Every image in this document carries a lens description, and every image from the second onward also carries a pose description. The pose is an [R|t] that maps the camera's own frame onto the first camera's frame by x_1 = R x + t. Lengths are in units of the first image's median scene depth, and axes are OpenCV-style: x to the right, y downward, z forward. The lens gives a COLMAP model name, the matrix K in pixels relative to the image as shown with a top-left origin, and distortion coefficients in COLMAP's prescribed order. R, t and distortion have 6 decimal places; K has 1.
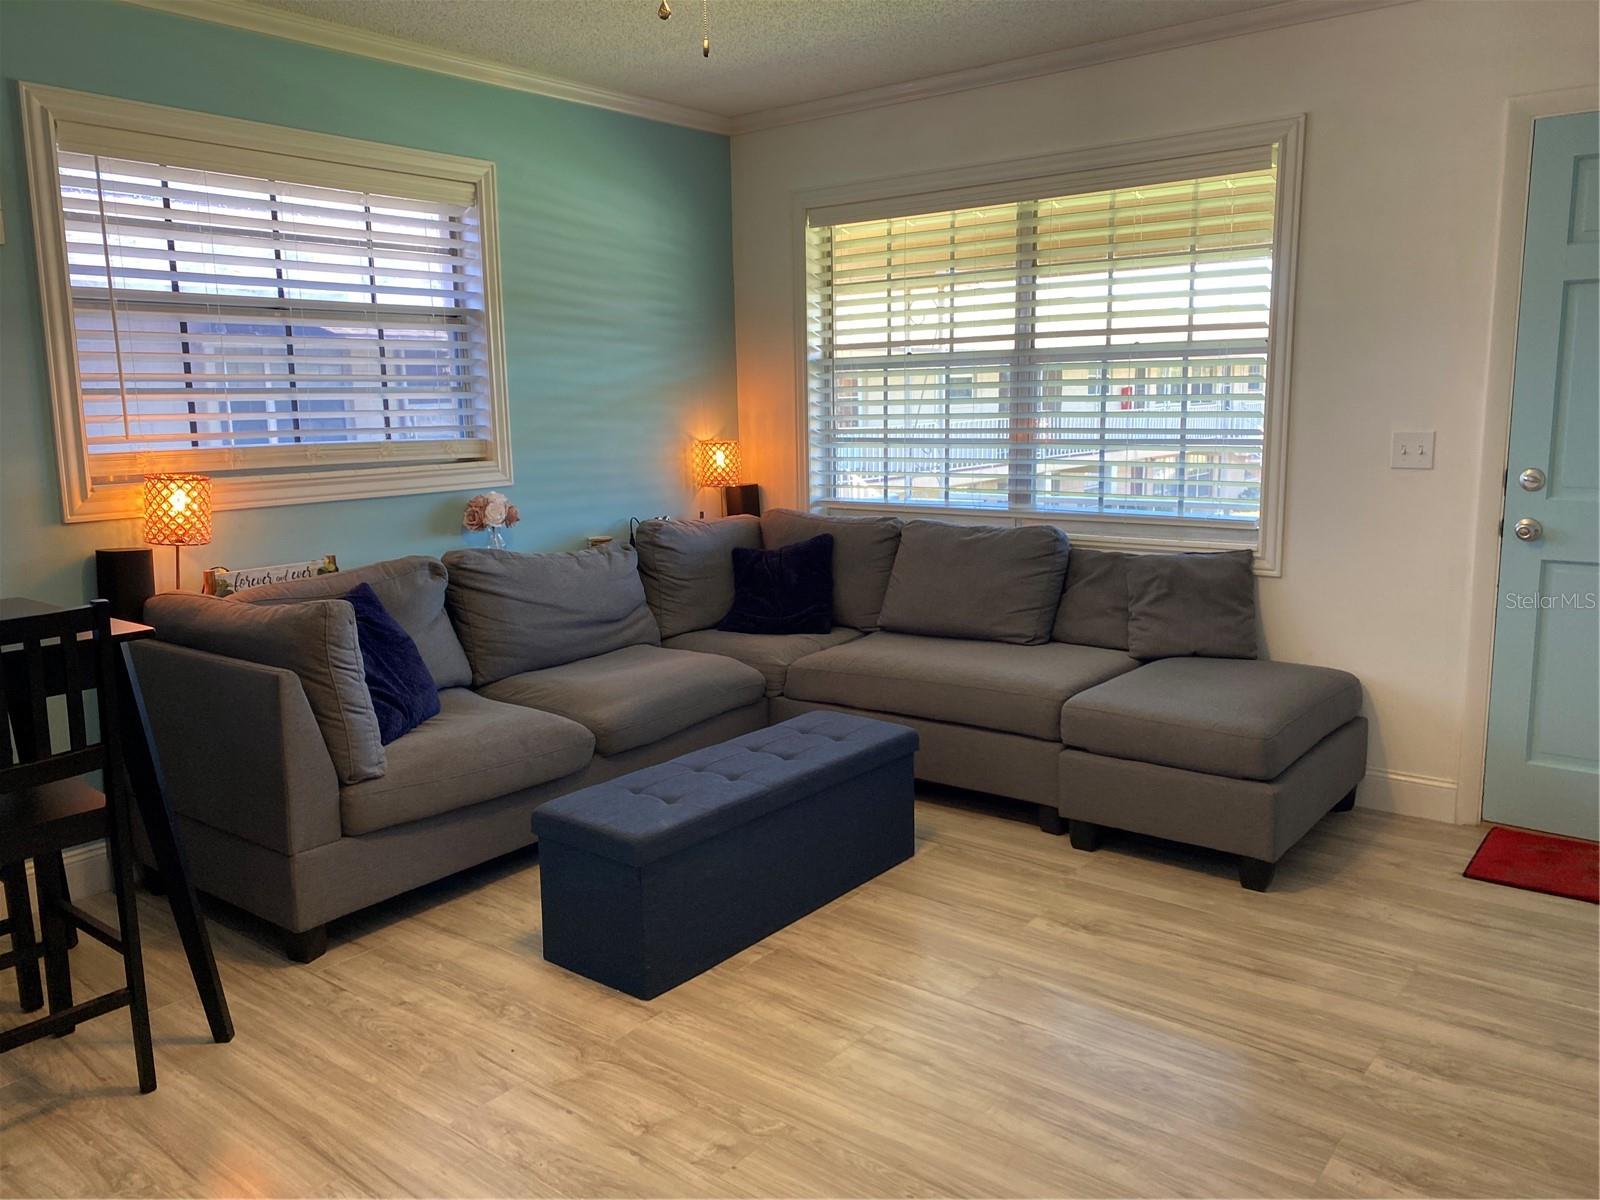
lens RADIAL K [[1235.5, 0, 769.2], [0, 1235.5, 560.1], [0, 0, 1]] dist [0.030808, -0.031914]
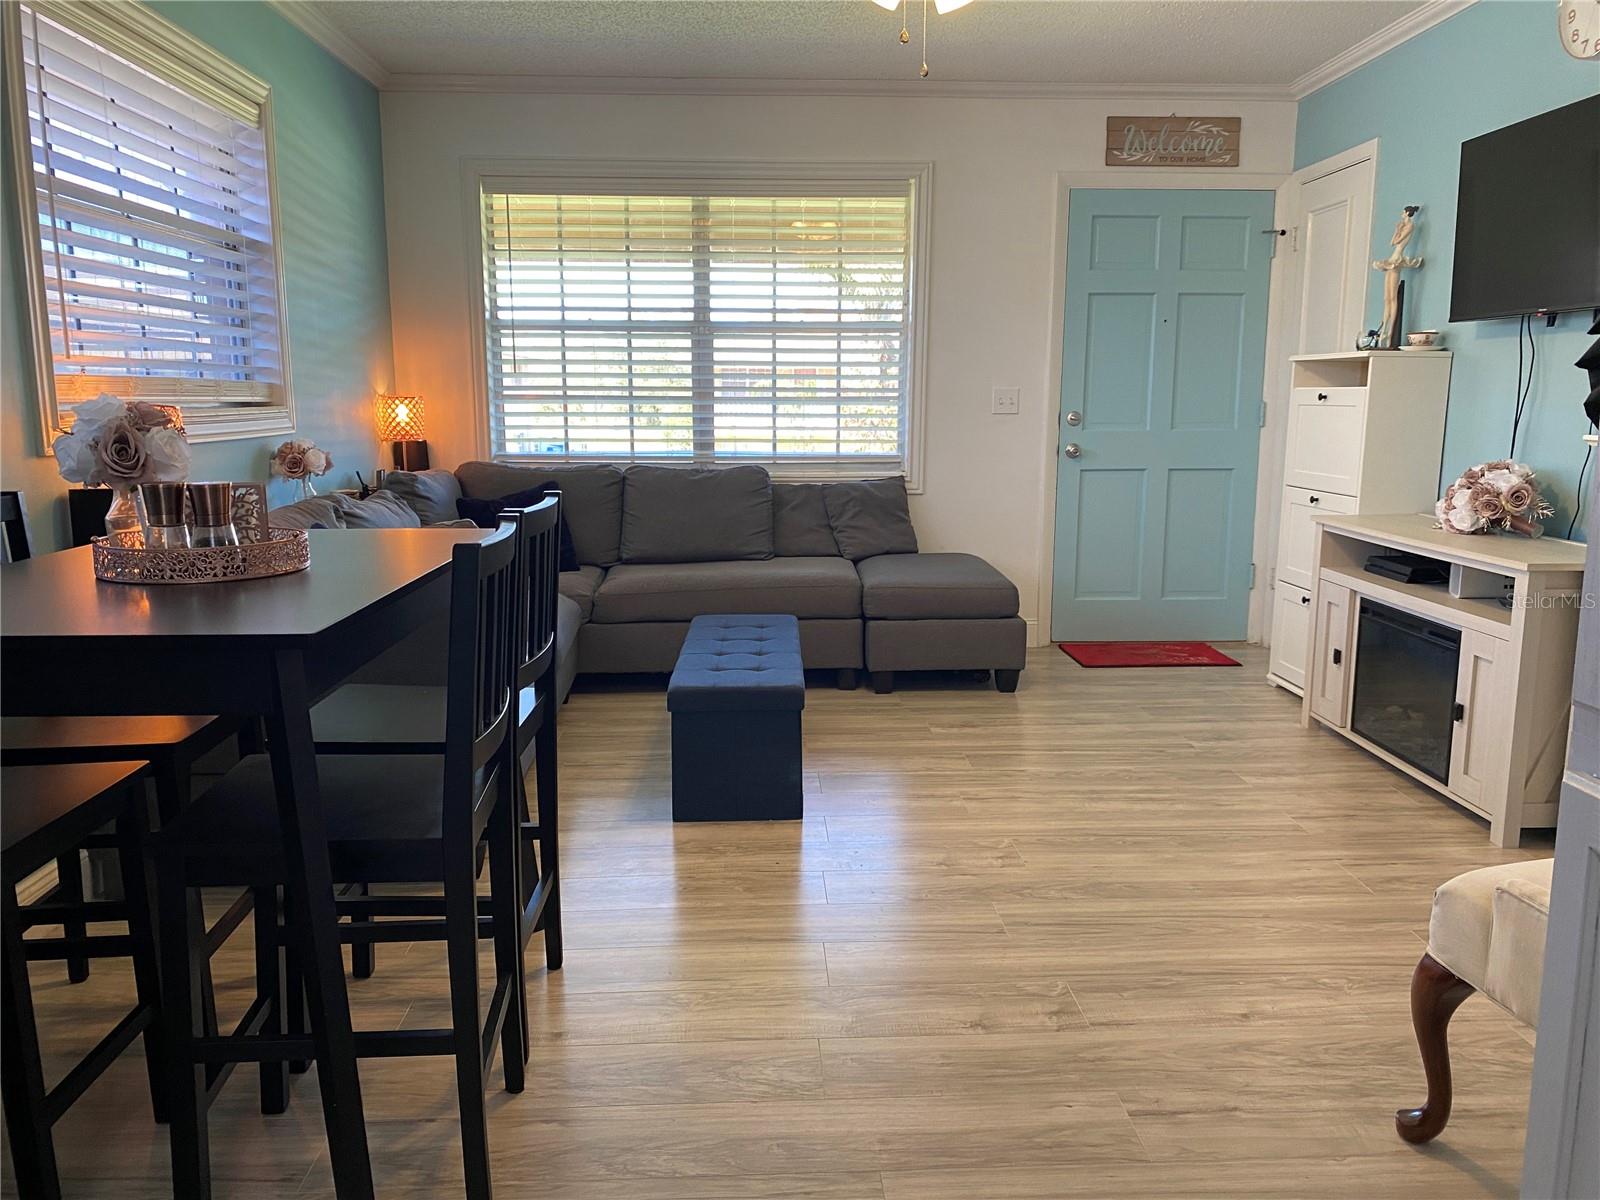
lens RADIAL K [[1235.5, 0, 797.0], [0, 1235.5, 602.3], [0, 0, 1]] dist [0.030808, -0.031914]
pose [[0.749730, -0.091836, 0.655340, -0.578873], [0.067054, 0.995769, 0.062830, 0.035438], [-0.658337, -0.003163, 0.752716, 0.035012]]
